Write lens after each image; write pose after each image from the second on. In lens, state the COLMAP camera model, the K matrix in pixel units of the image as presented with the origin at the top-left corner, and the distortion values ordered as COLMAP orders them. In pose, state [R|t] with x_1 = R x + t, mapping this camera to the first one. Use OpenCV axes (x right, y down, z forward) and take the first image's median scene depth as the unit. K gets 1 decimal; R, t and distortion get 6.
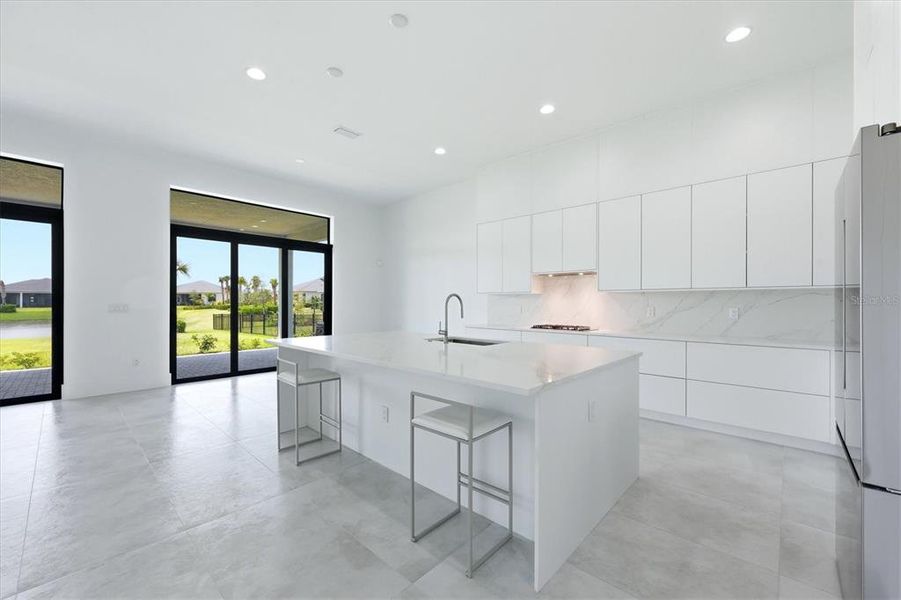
lens RADIAL K [[373.0, 0, 452.4], [0, 373.0, 301.3], [0, 0, 1]] dist [0.003885, -0.000135]
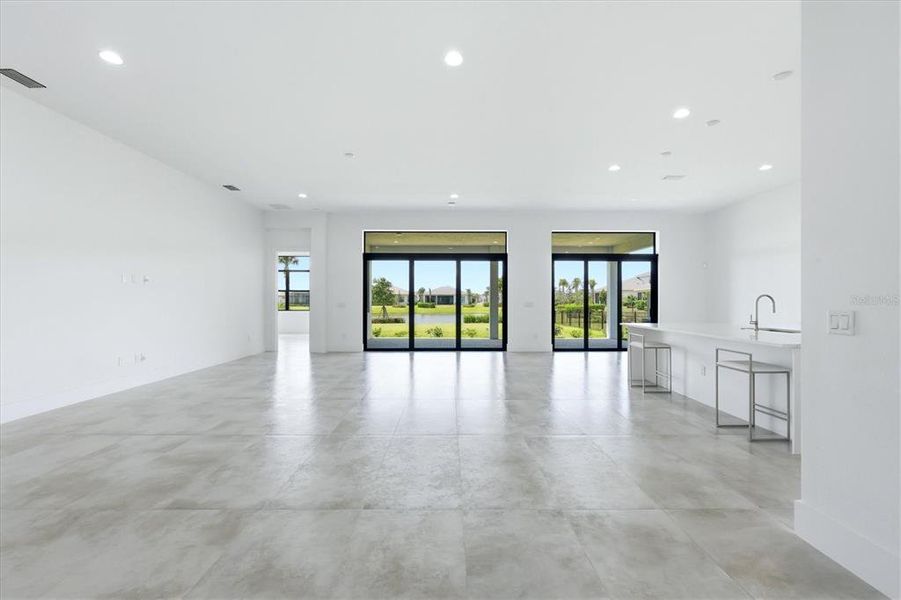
lens RADIAL K [[373.0, 0, 449.5], [0, 373.0, 301.3], [0, 0, 1]] dist [0.003885, -0.000135]
pose [[0.694367, -0.001594, -0.719620, 0.116392], [0.004007, 0.999991, 0.001652, -0.001878], [0.719610, -0.004031, 0.694367, -0.472412]]
